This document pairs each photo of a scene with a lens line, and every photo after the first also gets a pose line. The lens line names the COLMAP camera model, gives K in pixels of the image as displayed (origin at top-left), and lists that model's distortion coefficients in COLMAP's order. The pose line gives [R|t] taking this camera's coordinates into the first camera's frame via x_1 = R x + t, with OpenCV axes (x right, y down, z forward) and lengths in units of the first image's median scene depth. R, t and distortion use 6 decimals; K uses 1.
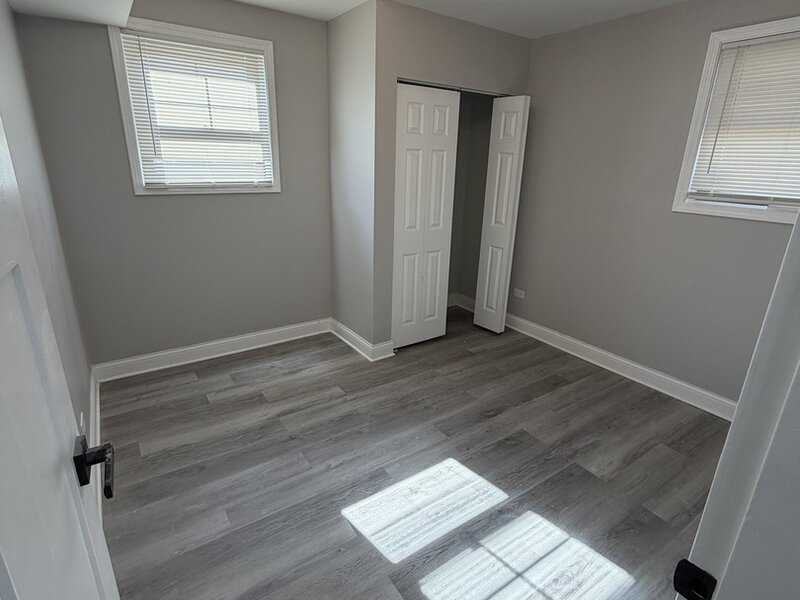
lens RADIAL K [[427.5, 0, 398.4], [0, 427.5, 300.6], [0, 0, 1]] dist [-0.001075, -0.001599]
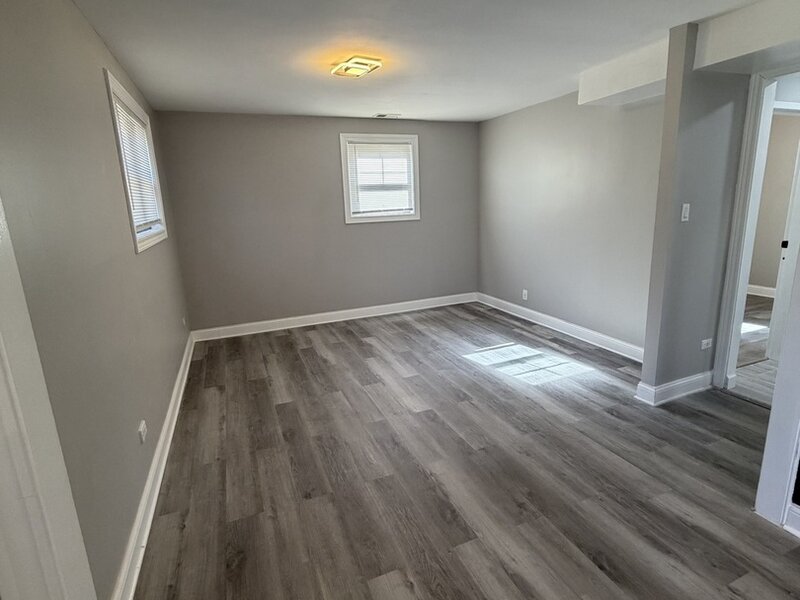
lens RADIAL K [[427.5, 0, 403.7], [0, 427.5, 298.4], [0, 0, 1]] dist [-0.001075, -0.001599]
pose [[0.975262, -0.013763, -0.220623, 0.032397], [-0.006849, 0.995699, -0.092389, 0.239622], [0.220946, 0.091614, 0.970974, -0.682598]]
